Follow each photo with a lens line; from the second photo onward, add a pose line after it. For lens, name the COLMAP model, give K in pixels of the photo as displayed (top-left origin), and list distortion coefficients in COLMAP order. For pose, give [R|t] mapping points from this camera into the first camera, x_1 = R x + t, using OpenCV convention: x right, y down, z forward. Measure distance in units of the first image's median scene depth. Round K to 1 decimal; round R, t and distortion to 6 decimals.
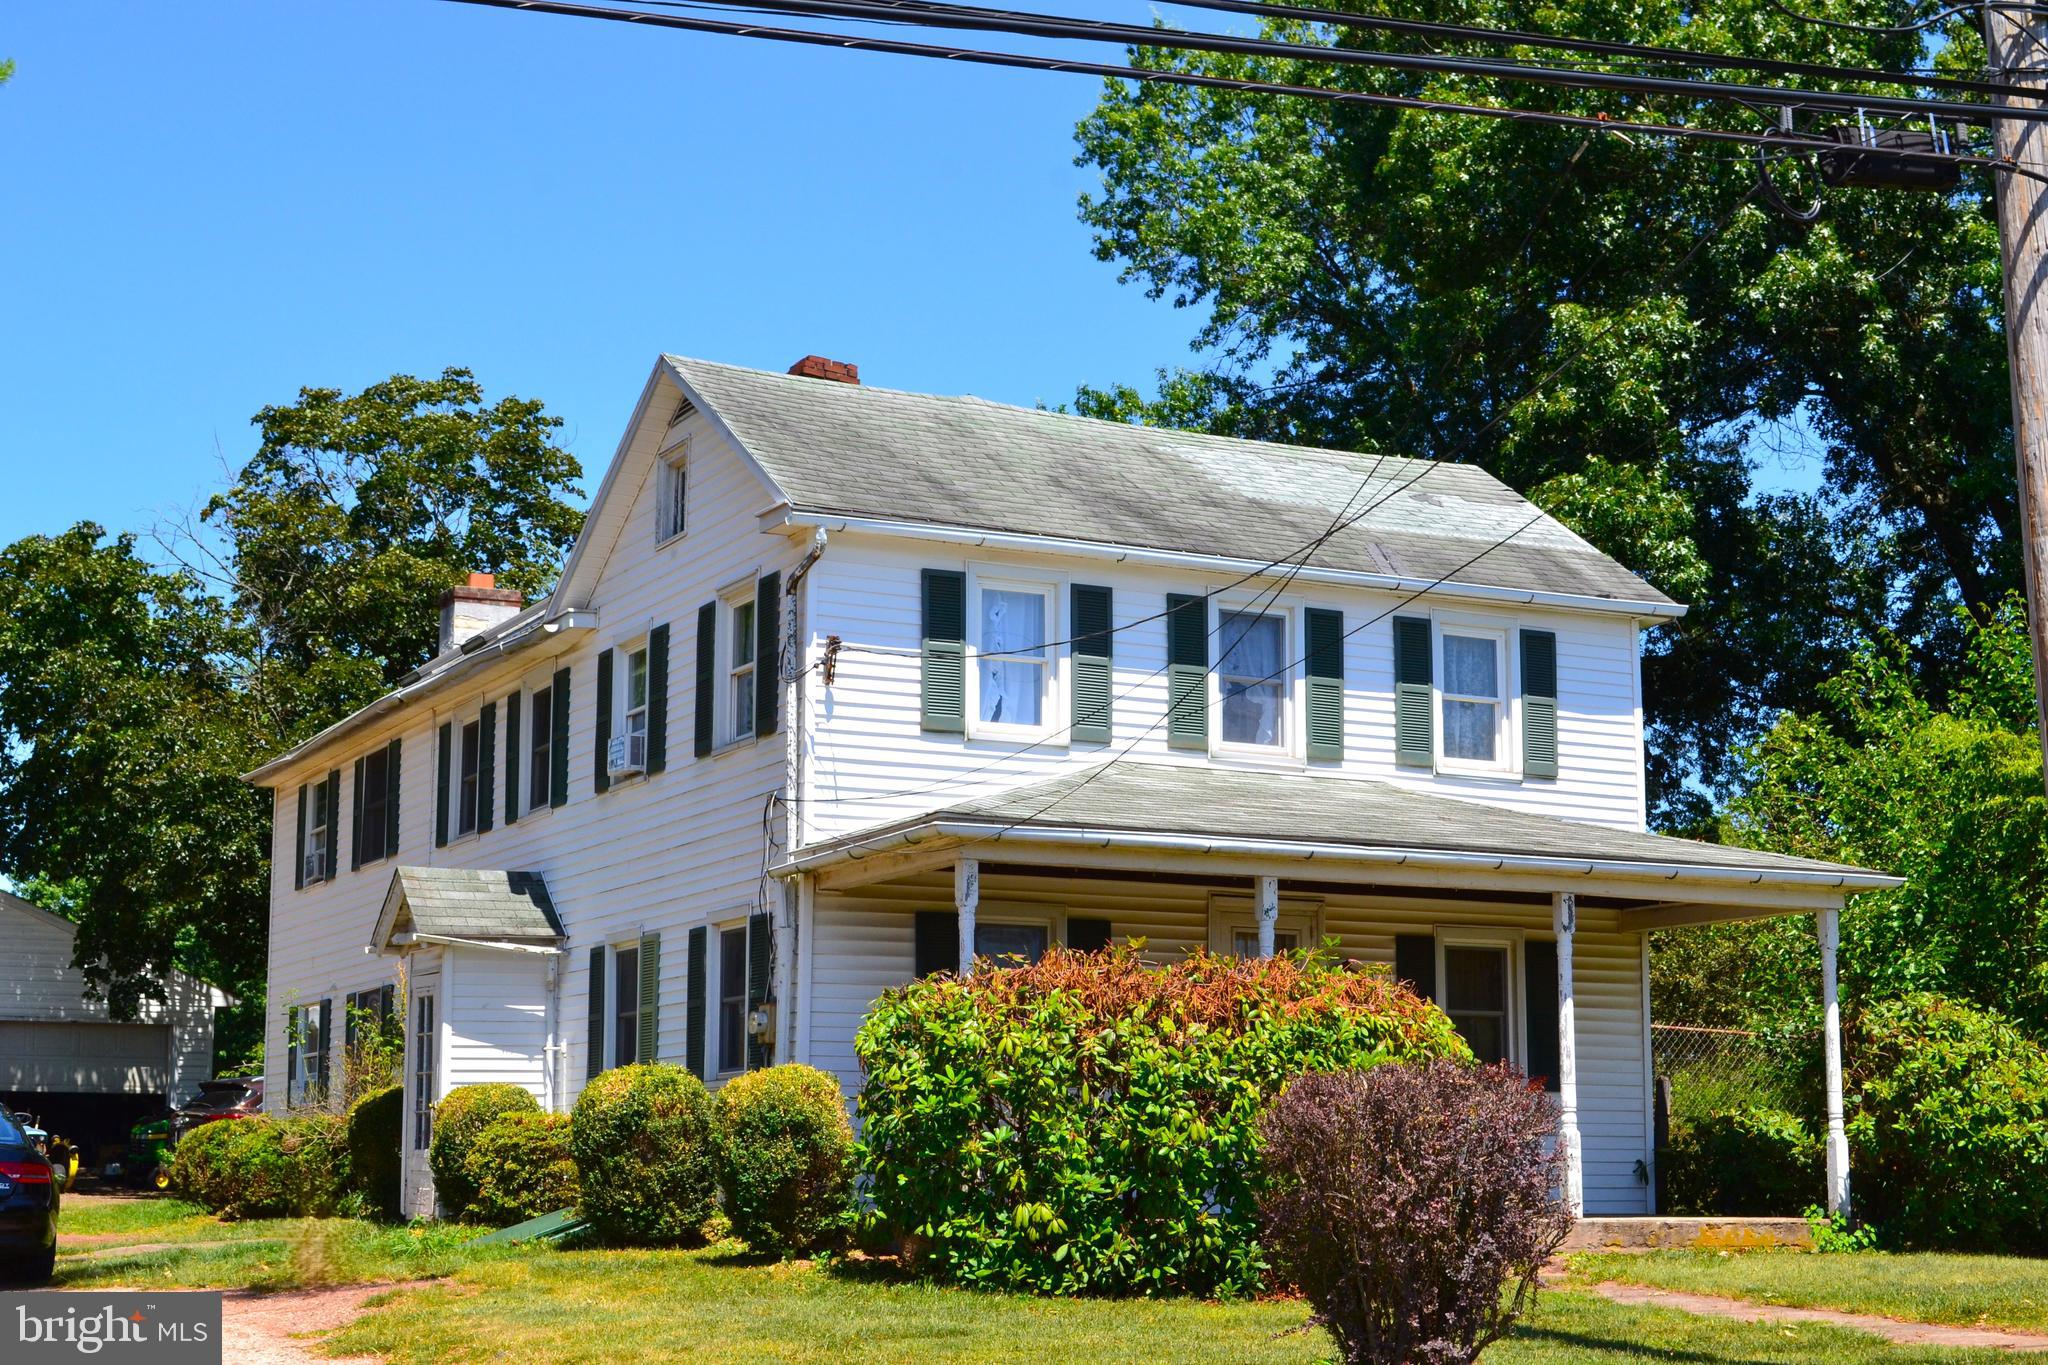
lens RADIAL K [[3023.5, 0, 1024.0], [0, 3023.5, 682.5], [0, 0, 1]] dist [0.013643, 0.074073]
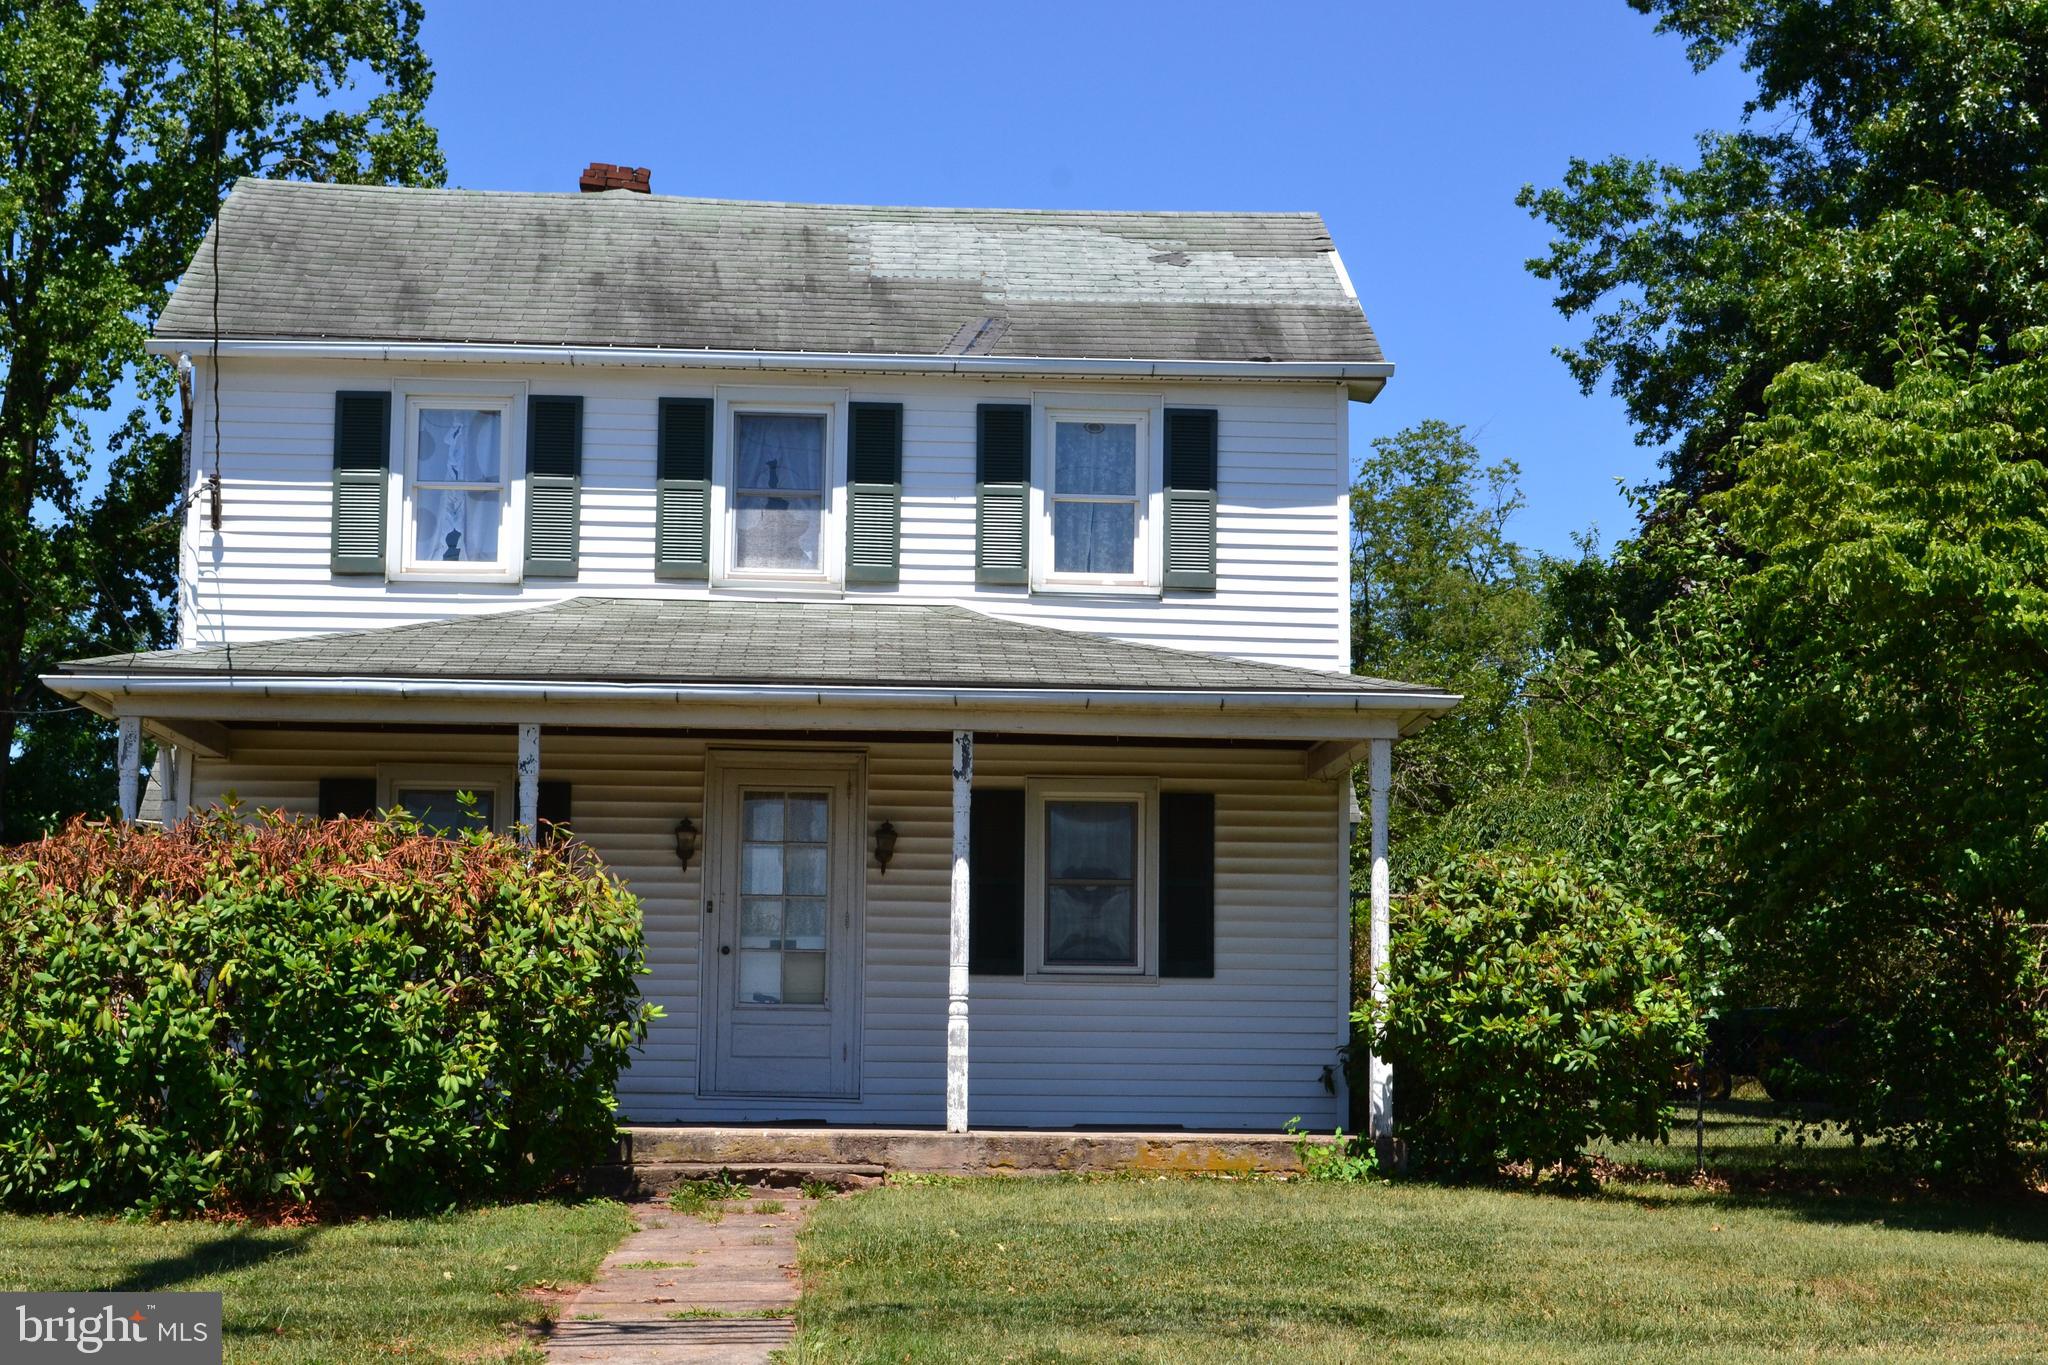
lens RADIAL K [[3193.4, 0, 1024.0], [0, 3193.4, 682.5], [0, 0, 1]] dist [0.001589, -0.107030]
pose [[0.912338, -0.042425, -0.407233, 0.520388], [0.057599, 0.998025, 0.025067, 0.035052], [0.405365, -0.046326, 0.912980, 0.223021]]
